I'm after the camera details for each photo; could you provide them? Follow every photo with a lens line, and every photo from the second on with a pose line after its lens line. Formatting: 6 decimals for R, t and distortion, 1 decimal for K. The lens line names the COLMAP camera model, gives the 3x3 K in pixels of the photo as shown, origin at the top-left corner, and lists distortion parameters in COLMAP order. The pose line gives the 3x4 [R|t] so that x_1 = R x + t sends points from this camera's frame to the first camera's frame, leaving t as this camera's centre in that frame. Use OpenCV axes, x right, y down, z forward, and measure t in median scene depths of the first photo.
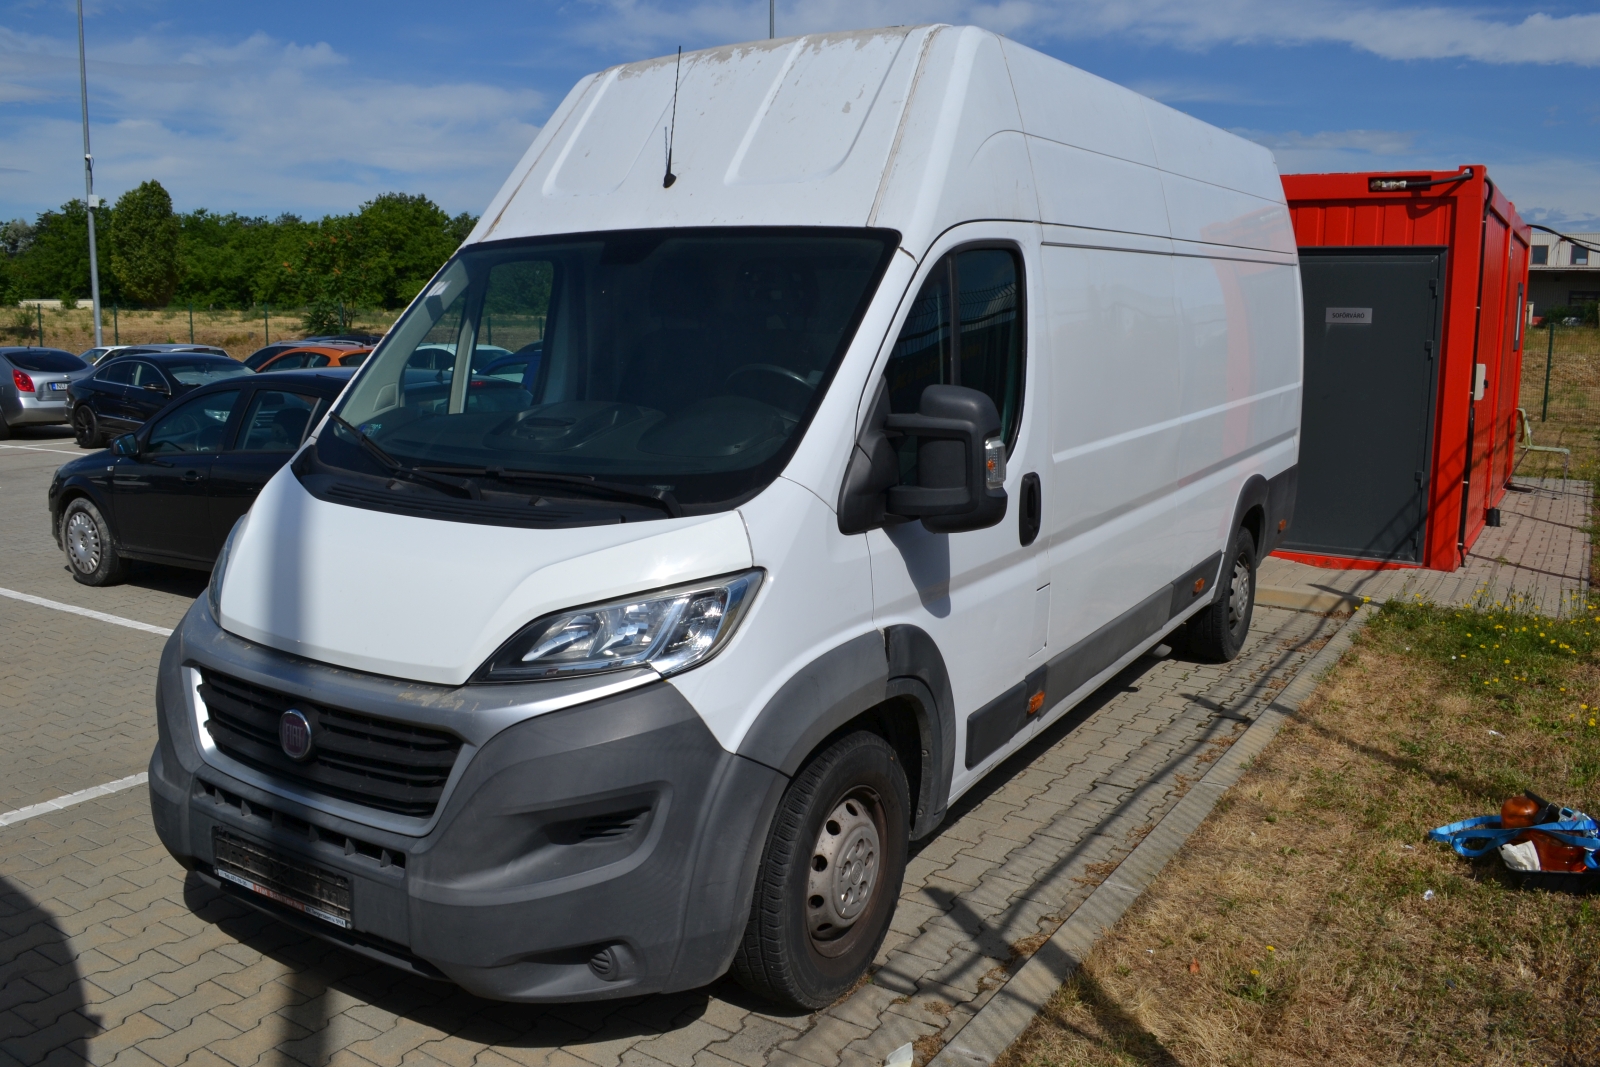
lens RADIAL K [[1282.6, 0, 760.8], [0, 1282.6, 560.4], [0, 0, 1]] dist [-0.091018, 0.022253]
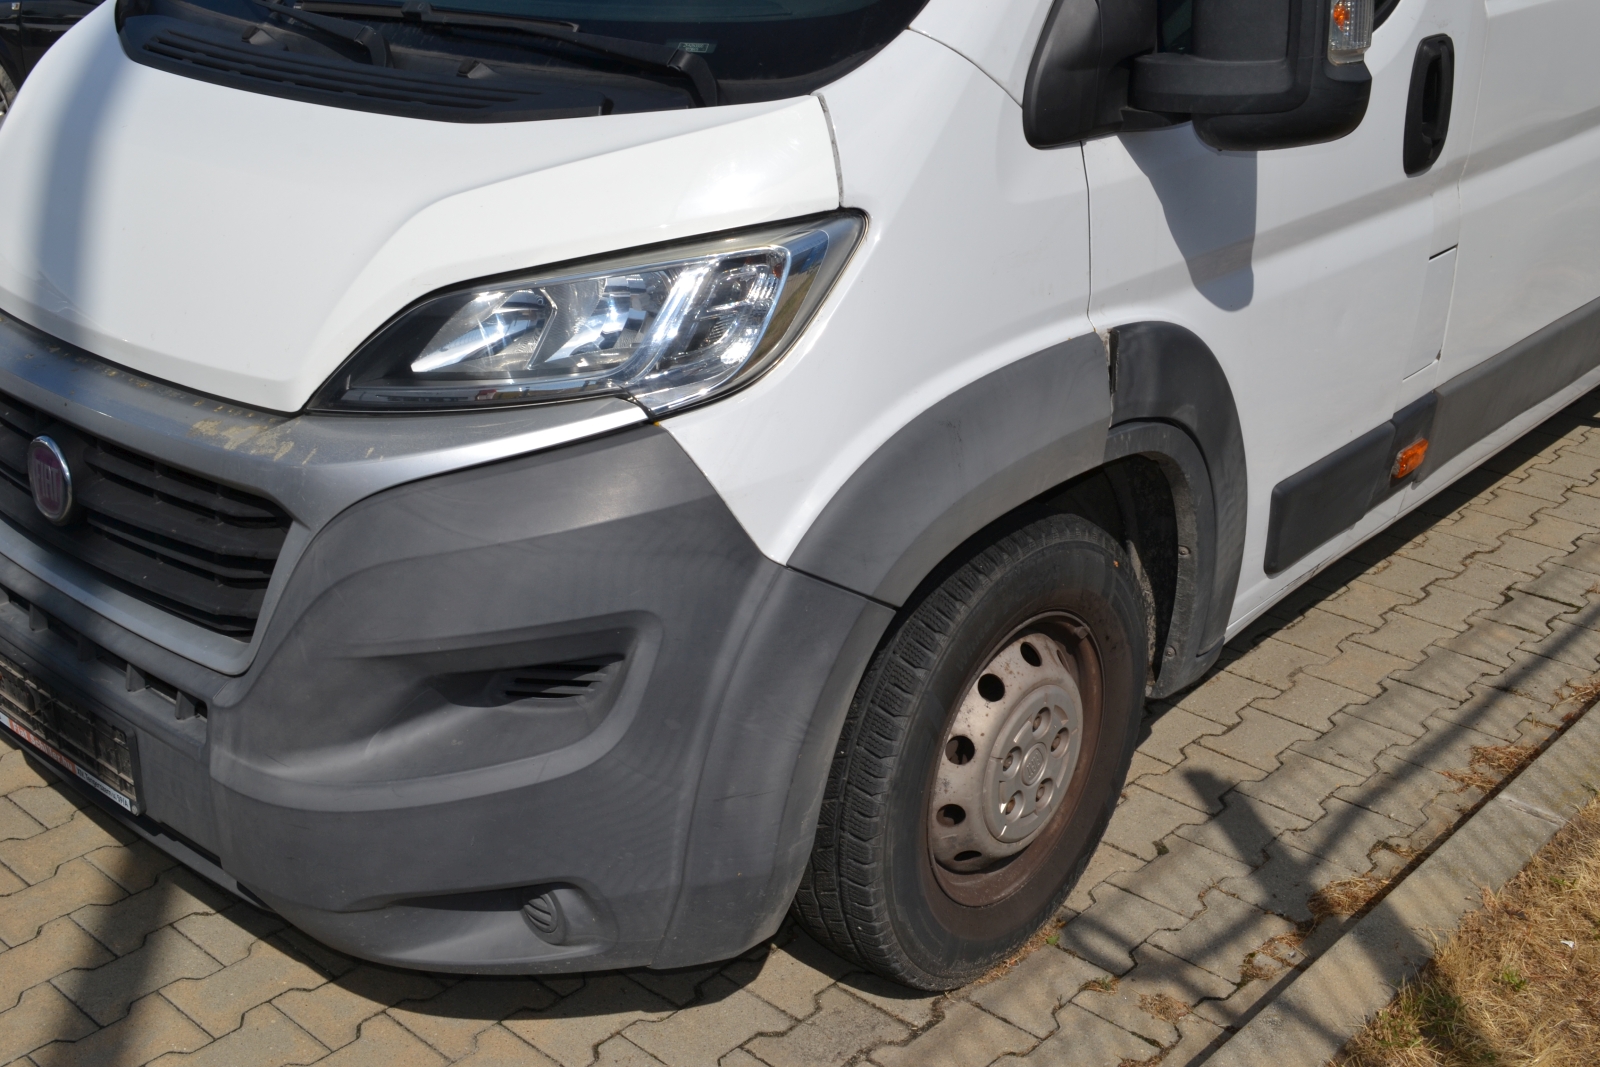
lens RADIAL K [[1753.1, 0, 791.8], [0, 1753.1, 527.2], [0, 0, 1]] dist [-0.048929, 0.000000]
pose [[0.986803, 0.060001, -0.150402, 0.082671], [-0.027412, 0.977309, 0.210037, -0.015854], [0.159591, -0.203142, 0.966056, 0.272389]]
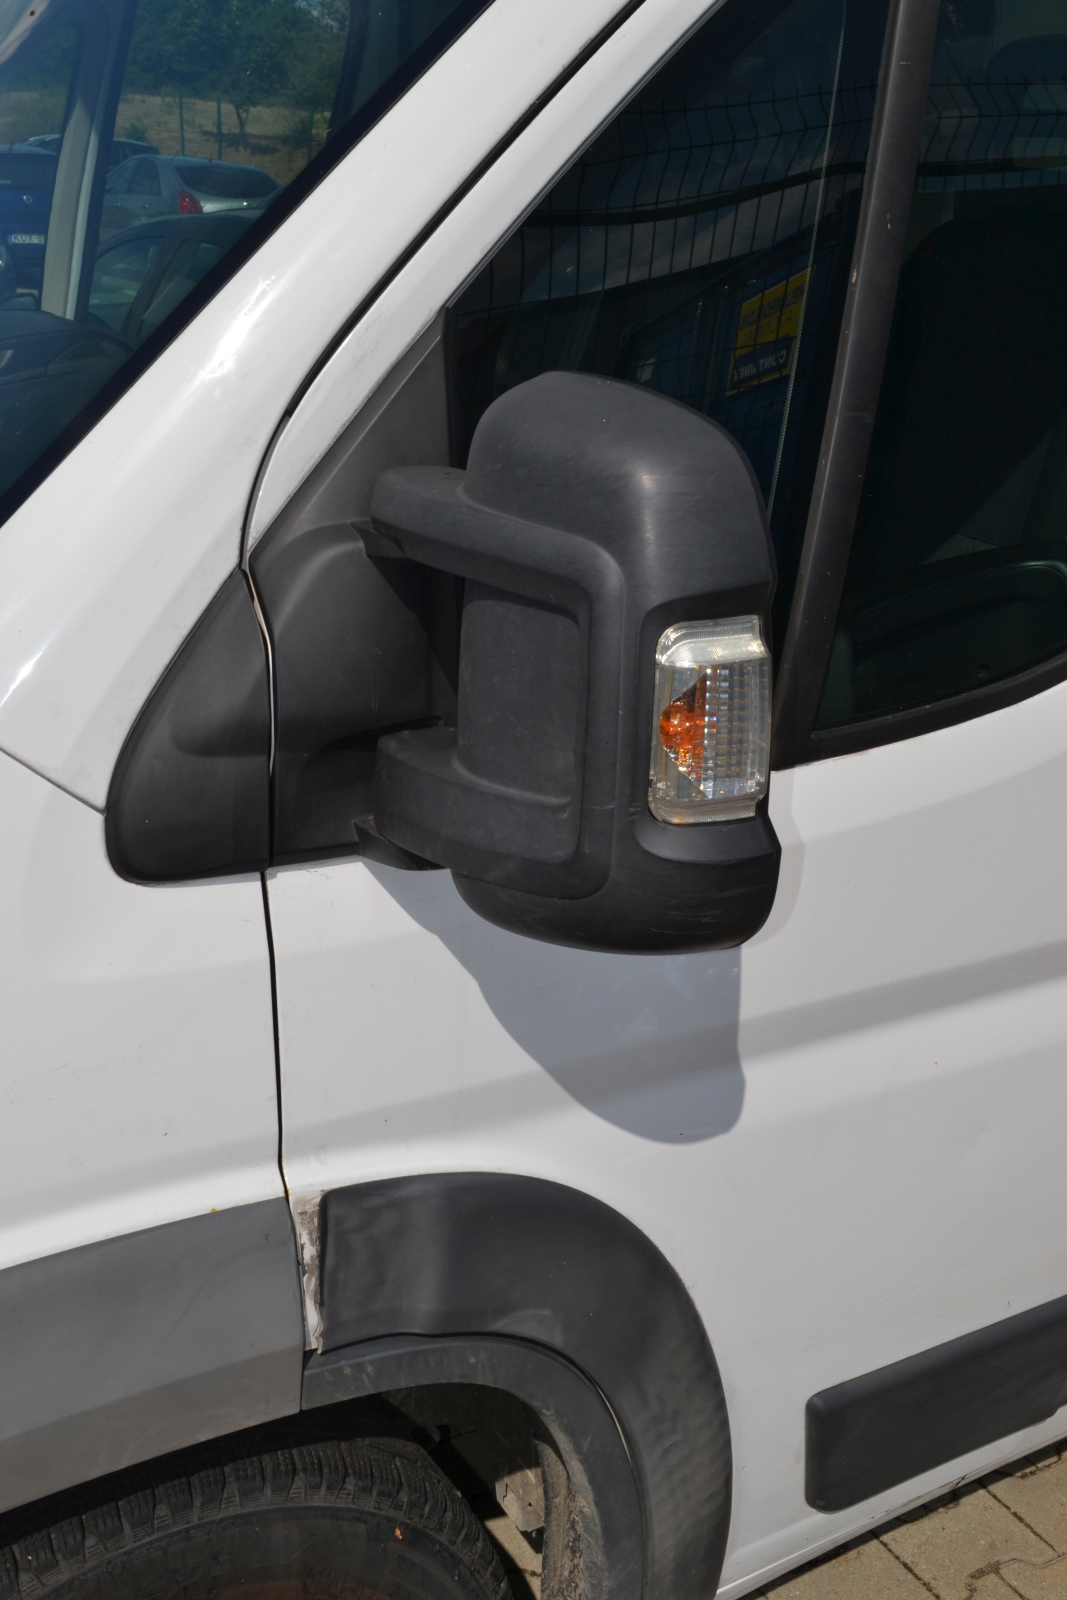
lens RADIAL K [[1753.1, 0, 539.6], [0, 1753.1, 809.3], [0, 0, 1]] dist [-0.048929, 0.000000]
pose [[0.894083, 0.202264, -0.399632, 0.292936], [-0.132899, 0.971848, 0.194547, -0.122050], [0.427731, -0.120830, 0.895794, 0.689587]]
